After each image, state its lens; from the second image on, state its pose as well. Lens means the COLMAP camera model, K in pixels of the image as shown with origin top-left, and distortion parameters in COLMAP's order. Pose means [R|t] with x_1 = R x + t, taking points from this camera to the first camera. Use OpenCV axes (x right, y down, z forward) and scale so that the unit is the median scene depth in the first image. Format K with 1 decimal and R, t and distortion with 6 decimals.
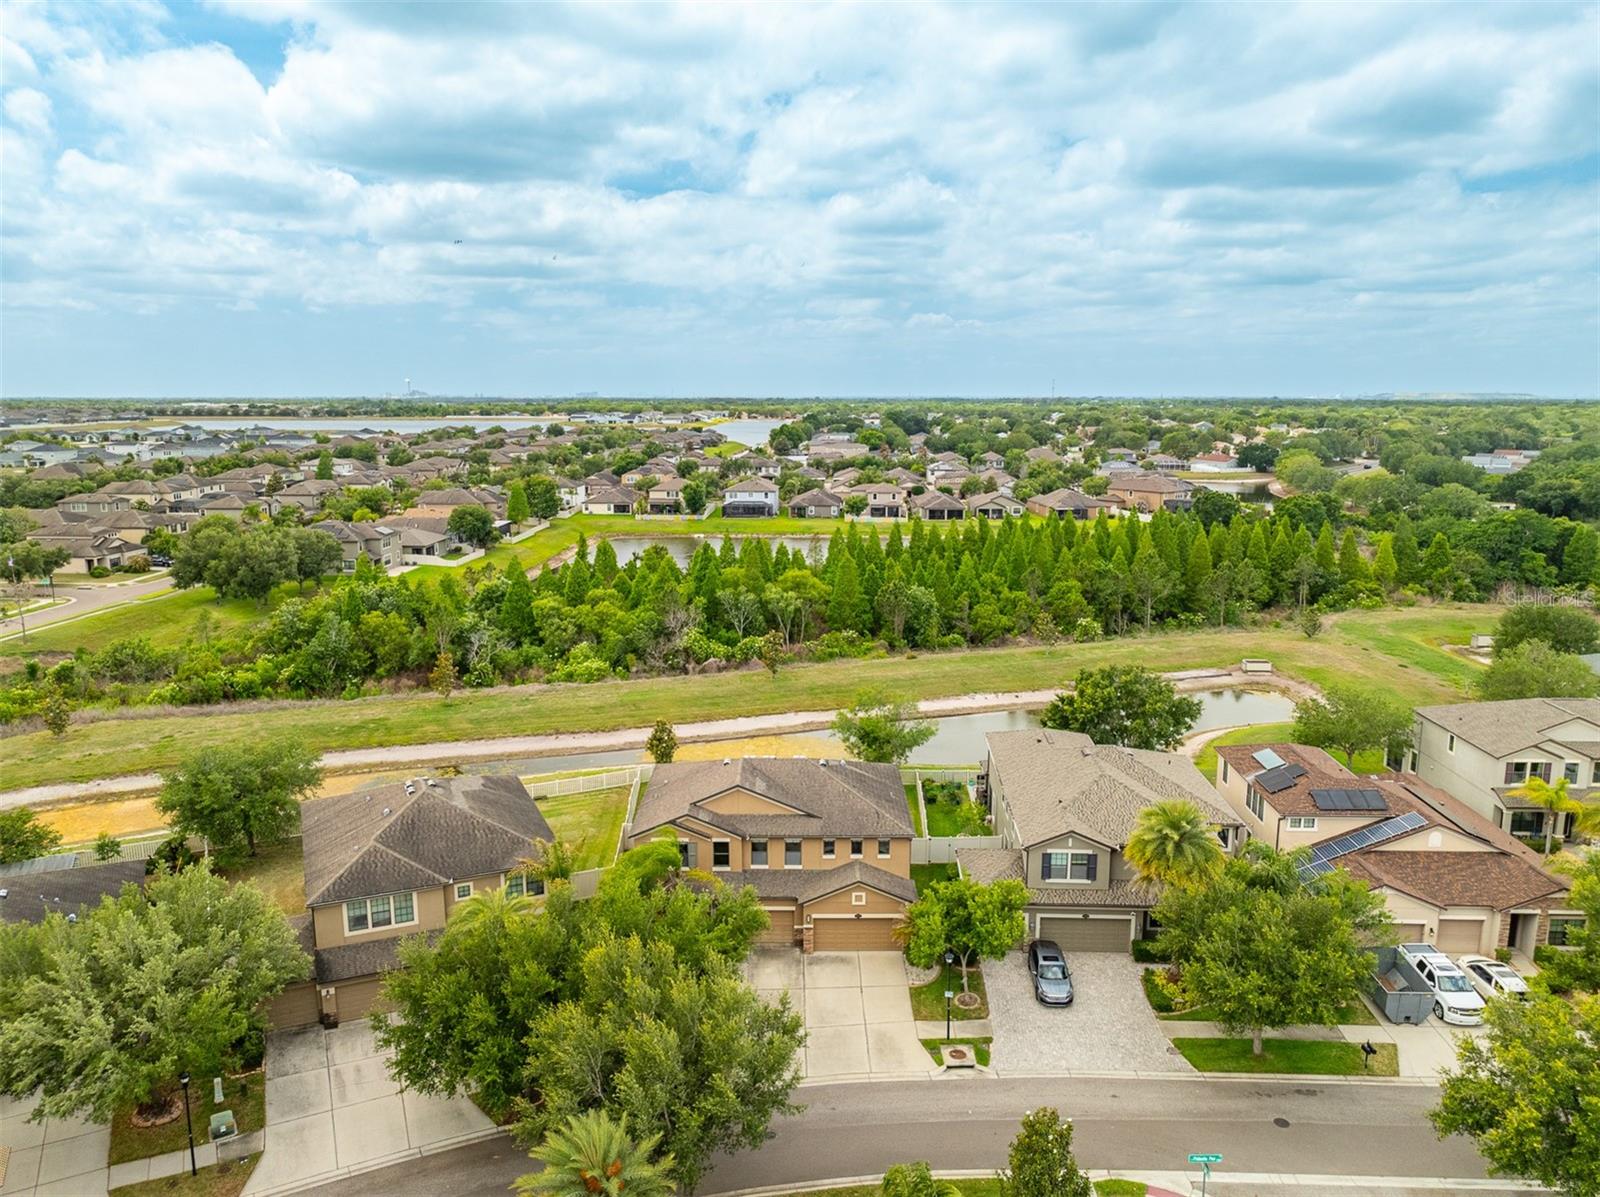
lens RADIAL K [[1130.5, 0, 794.8], [0, 1130.5, 594.2], [0, 0, 1]] dist [-0.034707, 0.013968]
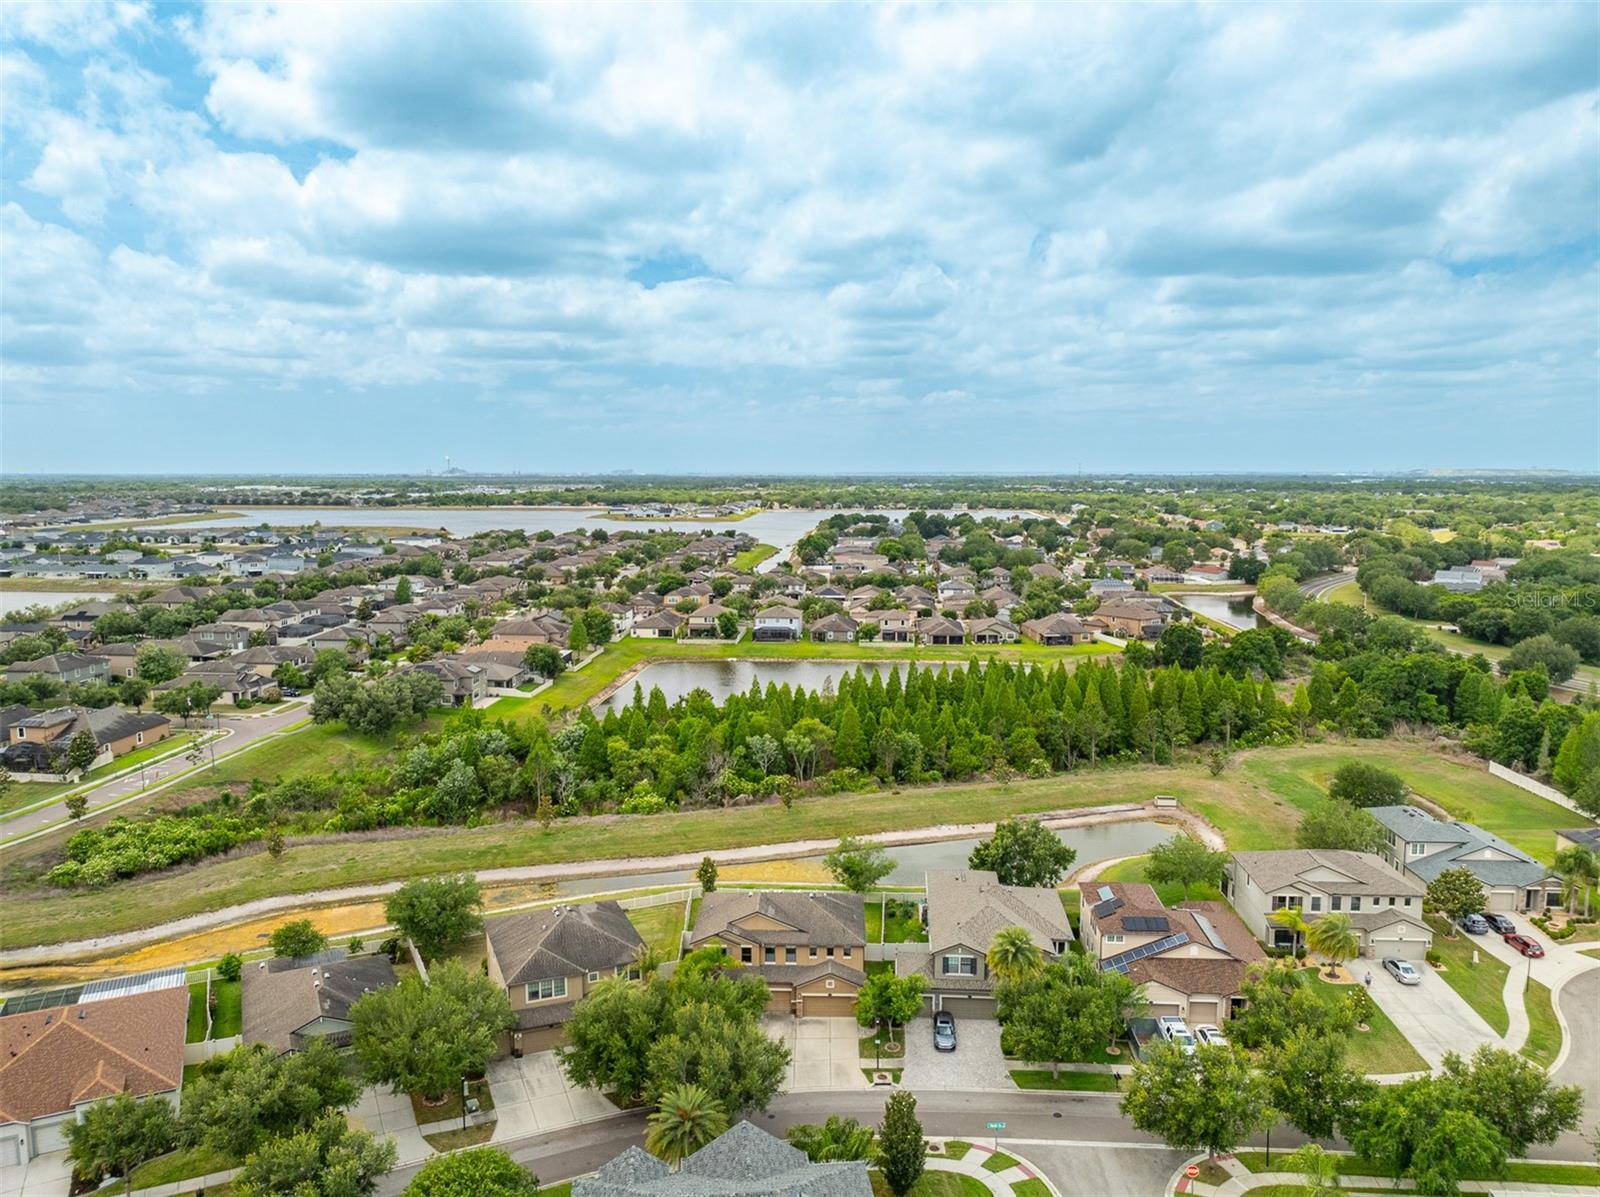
lens RADIAL K [[1130.5, 0, 794.8], [0, 1130.5, 594.2], [0, 0, 1]] dist [-0.034707, 0.013968]
pose [[0.999597, 0.002048, -0.028299, 0.026286], [-0.003908, 0.997823, -0.065831, -0.097015], [0.028103, 0.065916, 0.997429, -0.347282]]
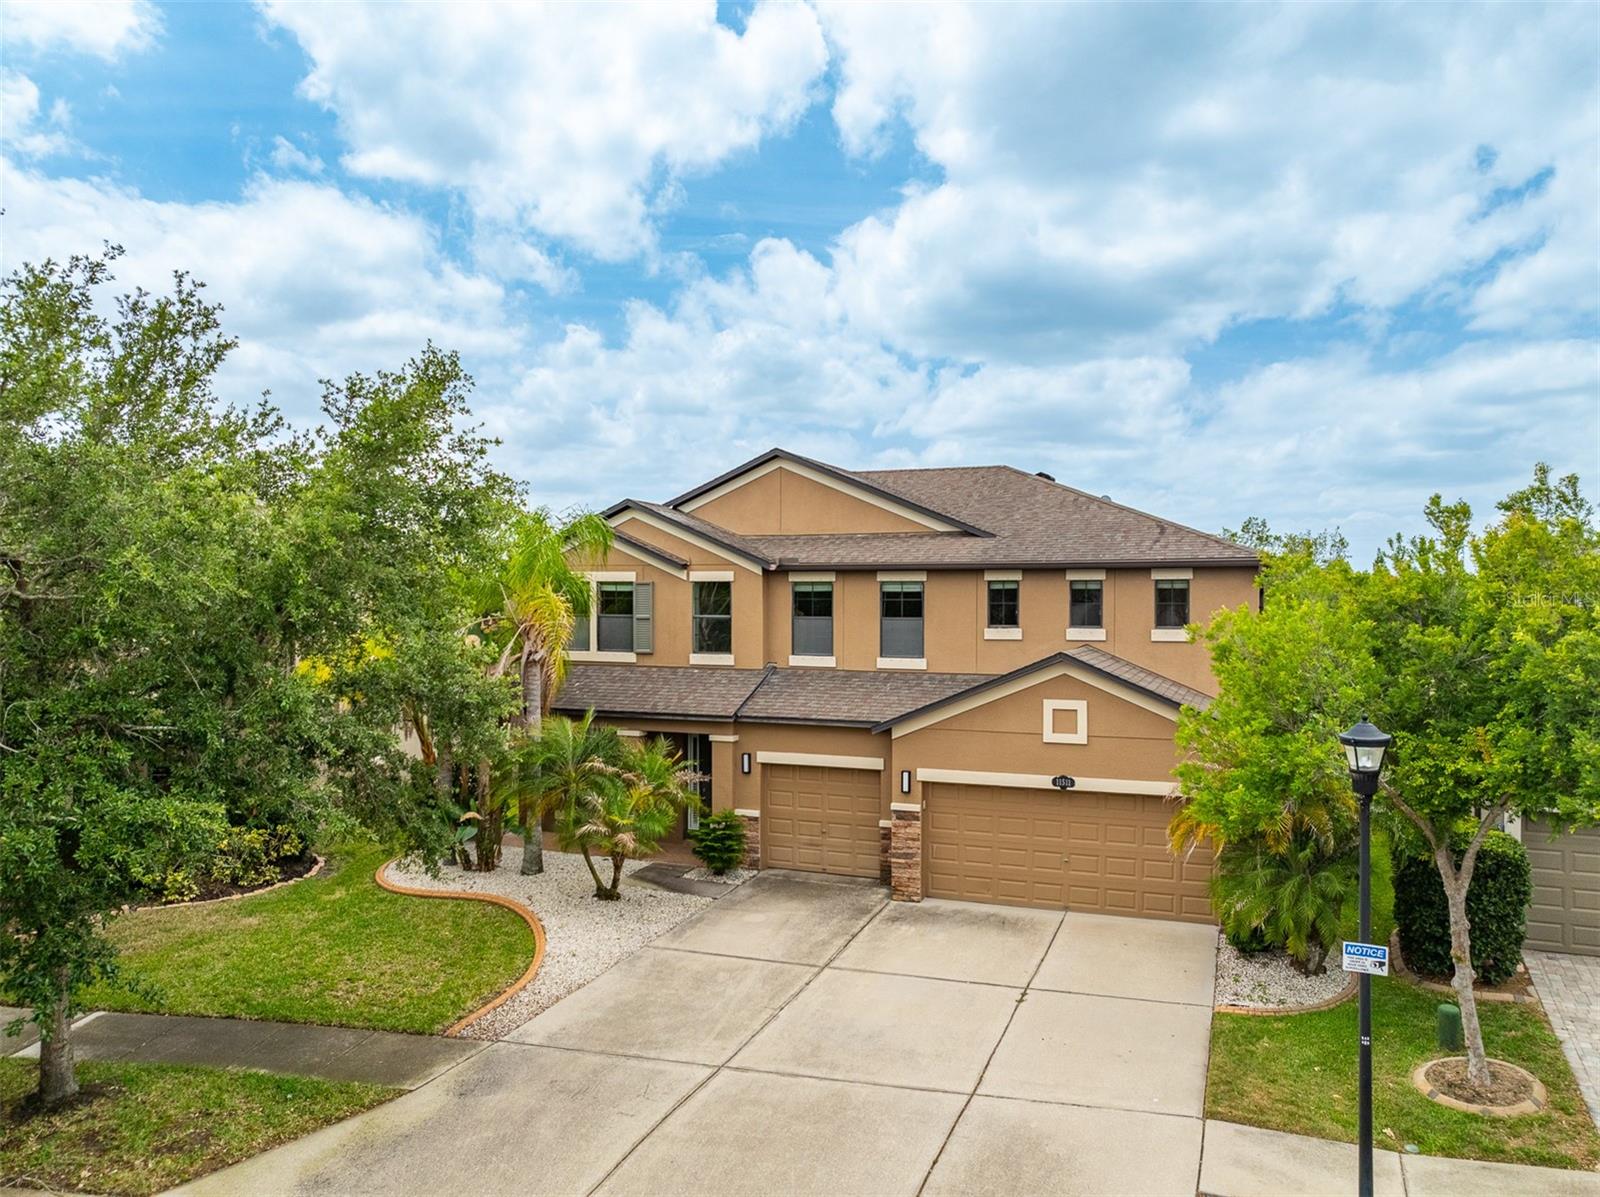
lens RADIAL K [[1132.3, 0, 804.6], [0, 1132.3, 599.5], [0, 0, 1]] dist [-0.032268, 0.011231]
pose [[0.928315, 0.003020, -0.371782, 0.054720], [-0.069522, 0.983739, -0.165603, 0.153032], [0.365236, 0.179579, 0.913430, 0.359606]]
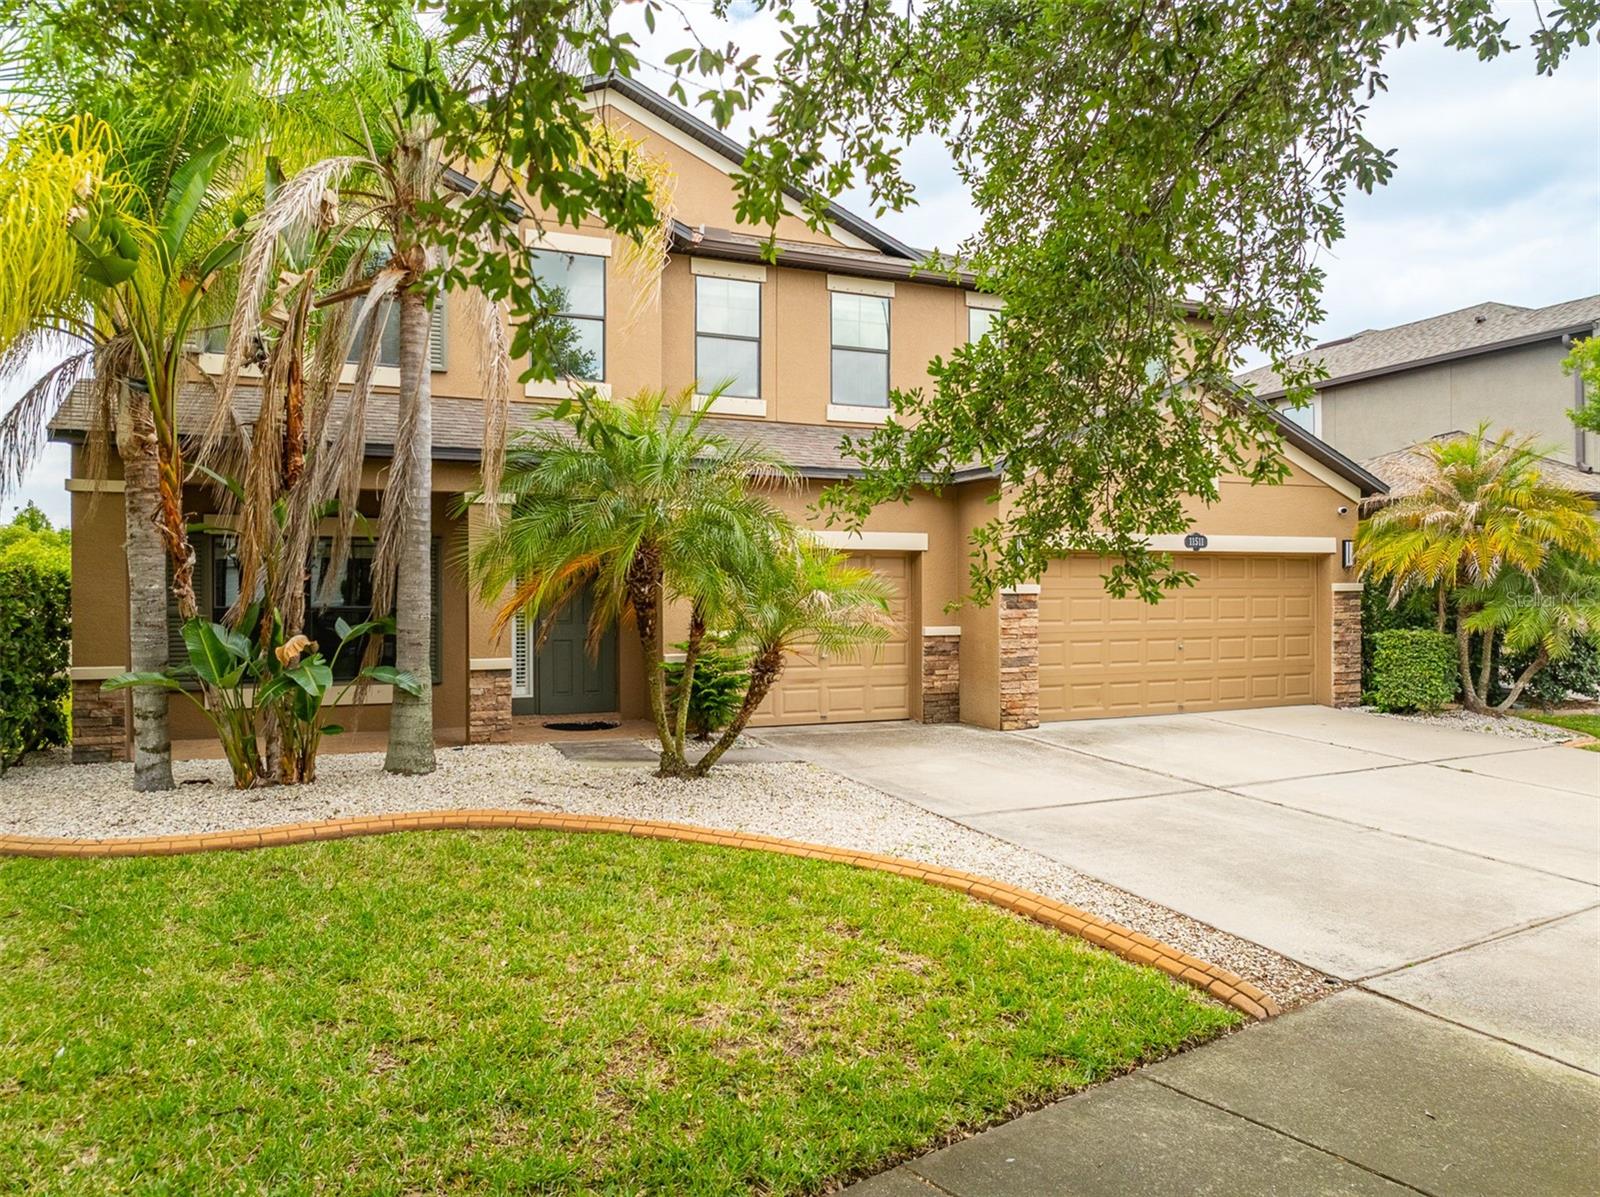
lens RADIAL K [[1132.3, 0, 804.6], [0, 1132.3, 599.5], [0, 0, 1]] dist [-0.032268, 0.011231]
pose [[0.912729, -0.004635, 0.408539, -0.059881], [0.076717, 0.984094, -0.160231, 0.172079], [-0.401298, 0.177590, 0.898567, 0.431233]]
